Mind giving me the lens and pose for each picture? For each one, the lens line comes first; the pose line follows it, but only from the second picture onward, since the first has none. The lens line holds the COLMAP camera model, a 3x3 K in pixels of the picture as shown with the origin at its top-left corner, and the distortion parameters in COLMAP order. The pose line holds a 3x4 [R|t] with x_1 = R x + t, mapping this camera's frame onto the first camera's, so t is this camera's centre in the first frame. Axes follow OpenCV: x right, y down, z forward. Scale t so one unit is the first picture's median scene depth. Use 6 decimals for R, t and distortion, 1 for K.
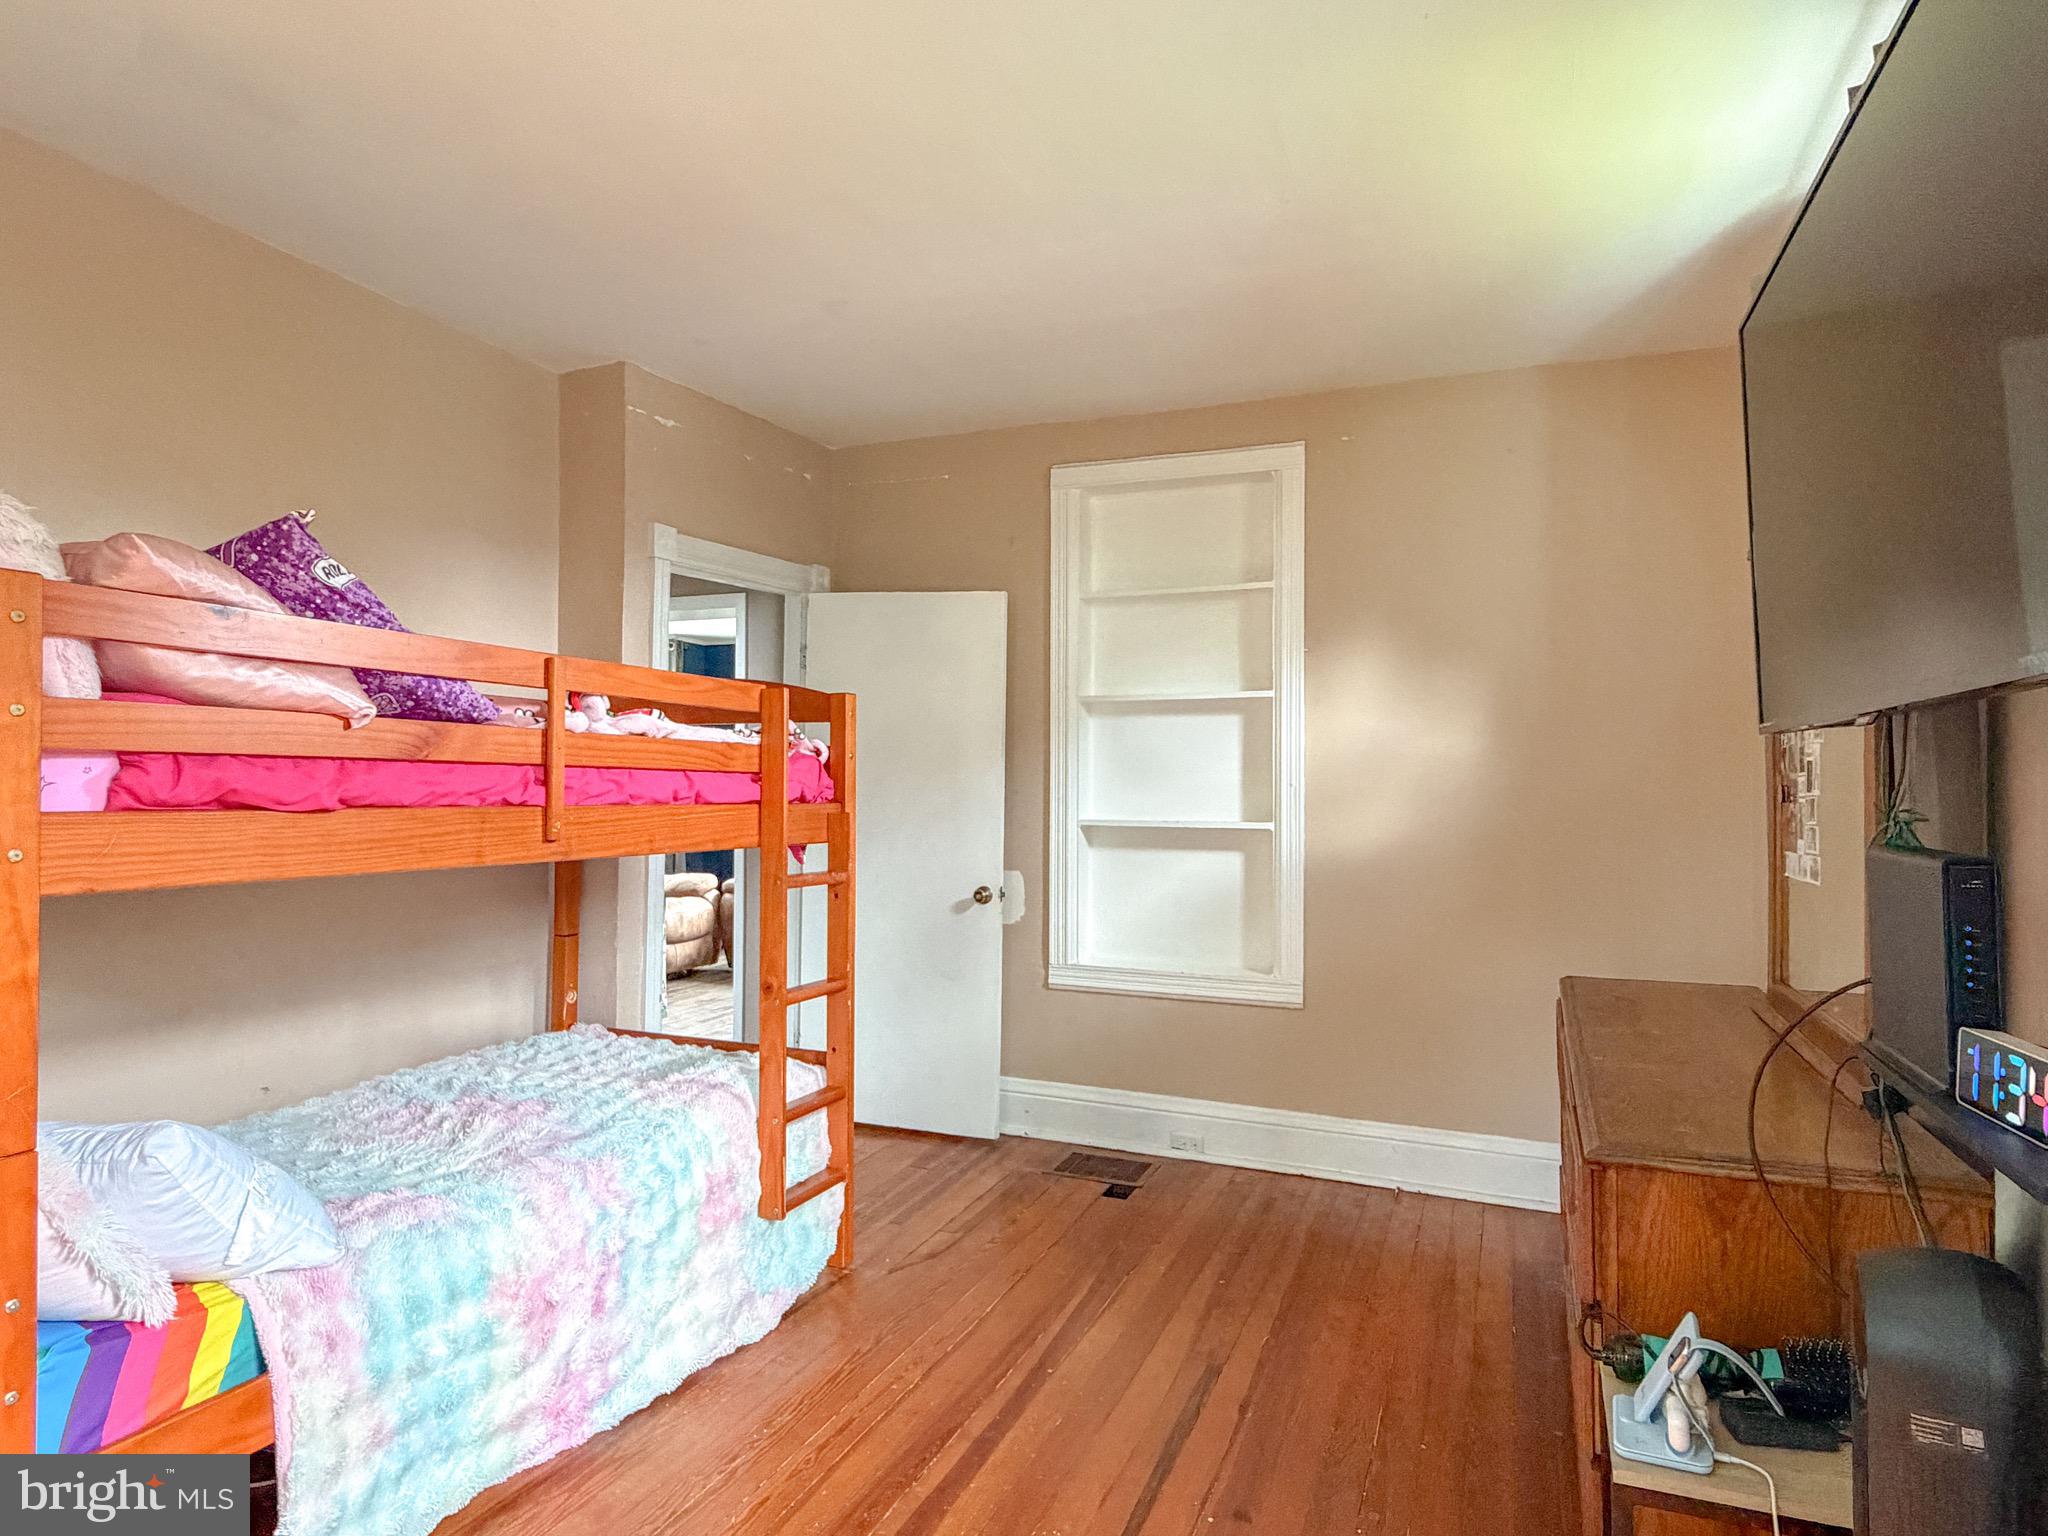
lens RADIAL K [[1187.6, 0, 1029.8], [0, 1187.6, 764.0], [0, 0, 1]] dist [0.000638, 0.000163]
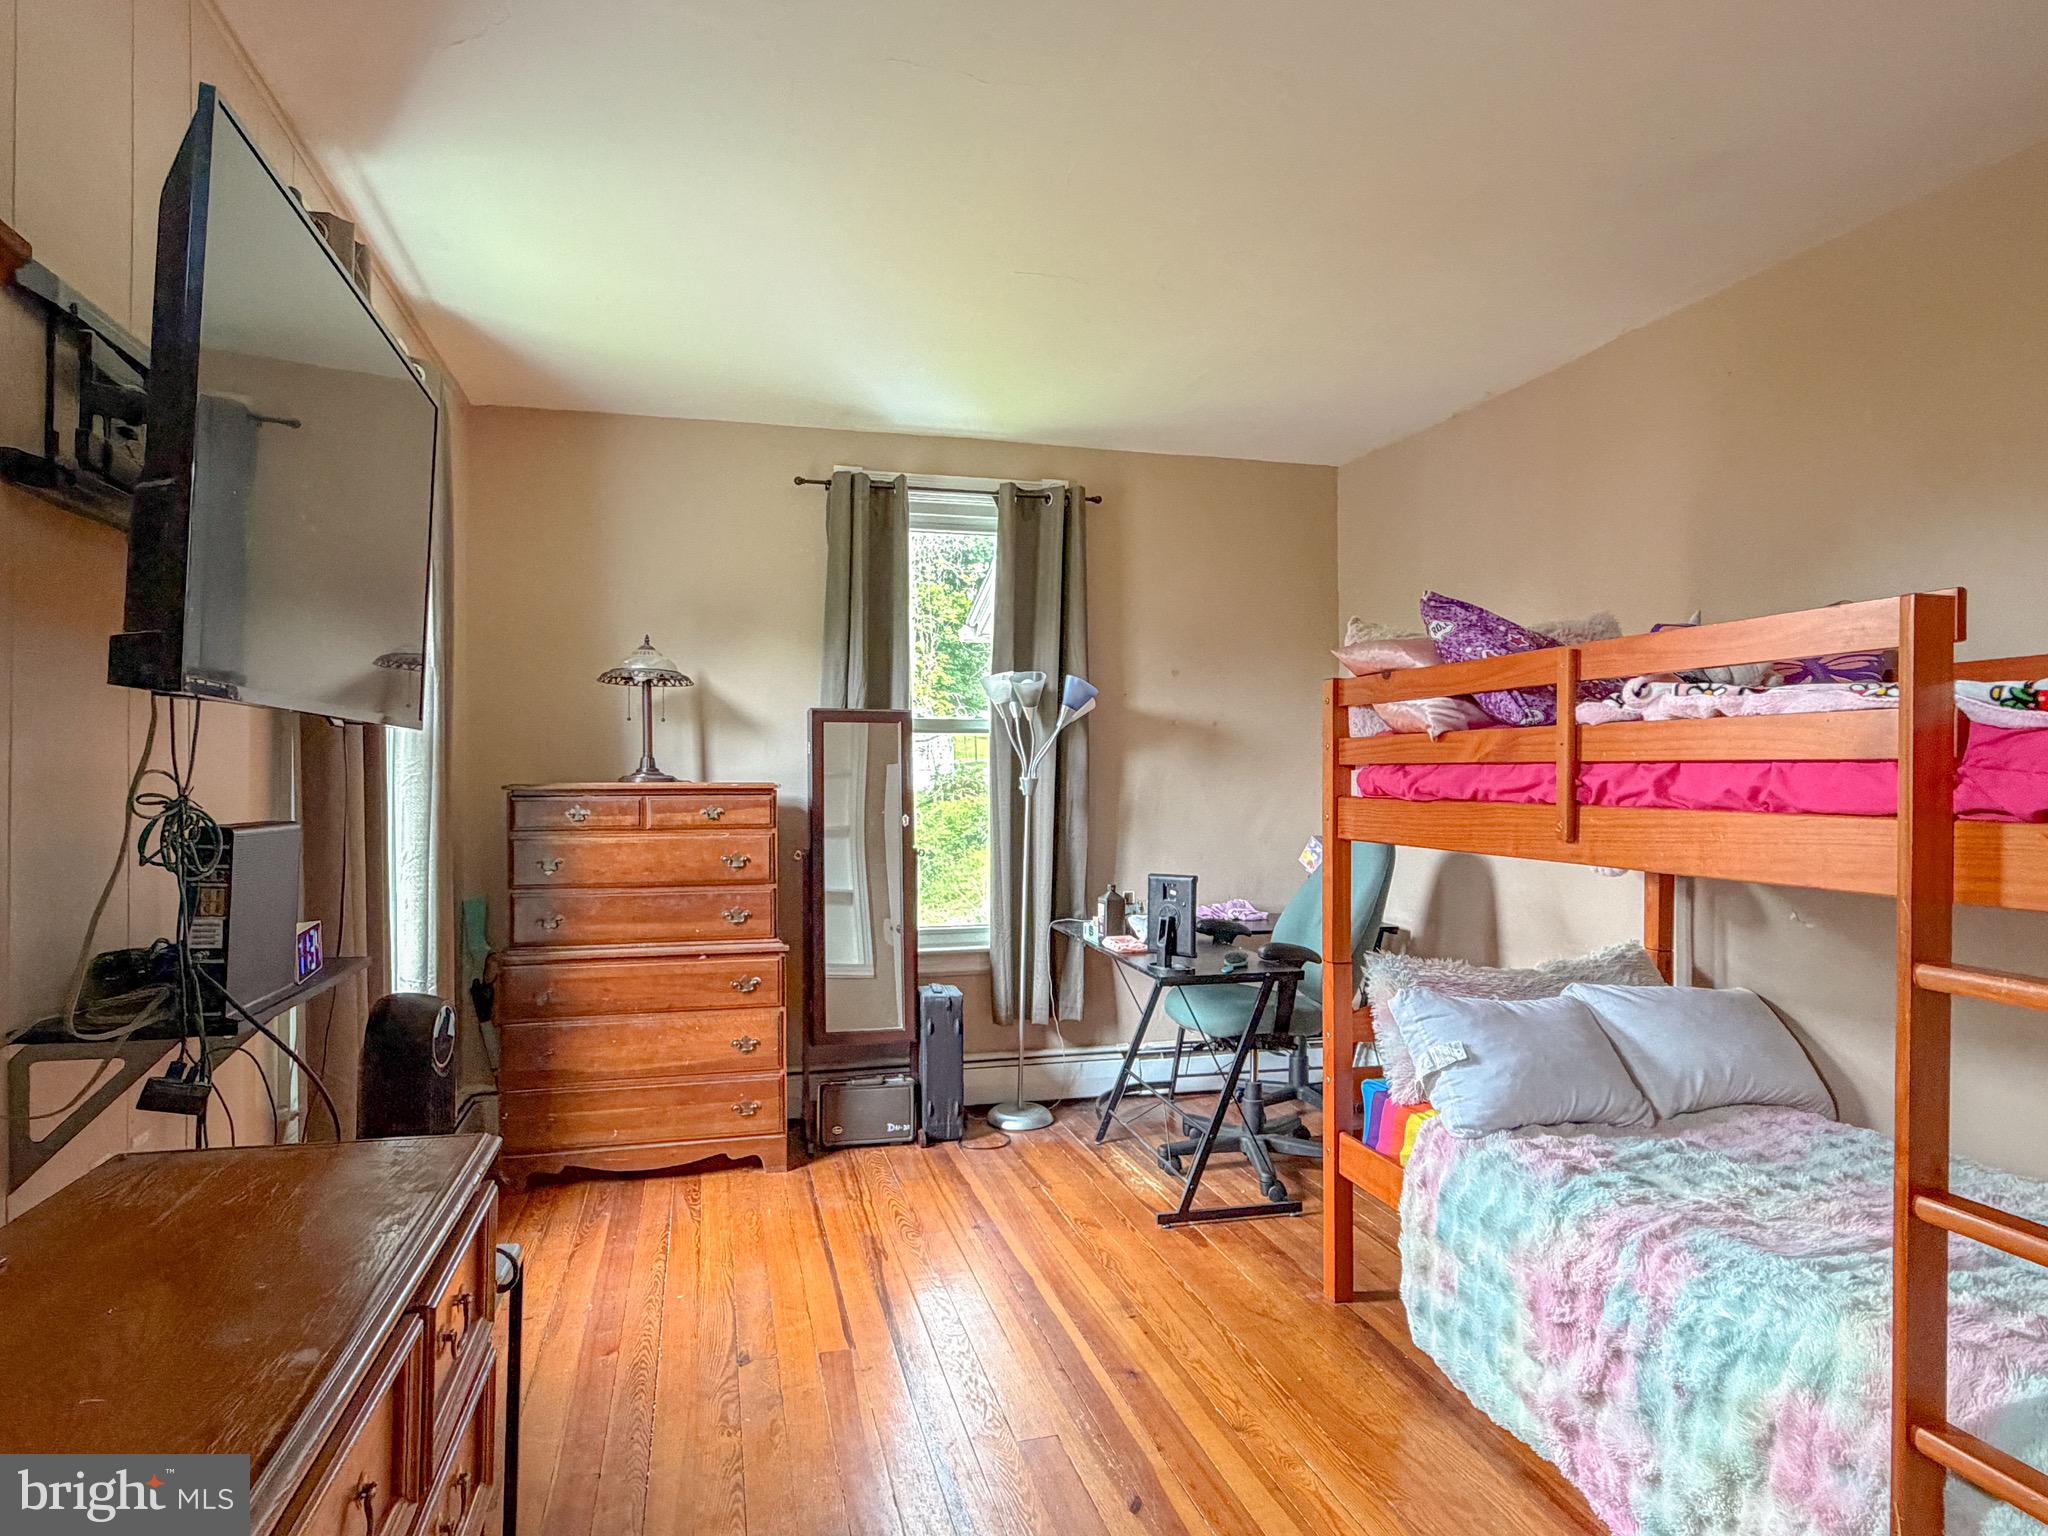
lens RADIAL K [[1187.6, 0, 1030.2], [0, 1187.6, 771.8], [0, 0, 1]] dist [0.000638, 0.000163]
pose [[-0.797504, -0.009207, -0.603243, 0.583297], [0.004056, 0.999779, -0.020621, 0.029810], [0.603300, -0.018892, -0.797290, 1.693146]]
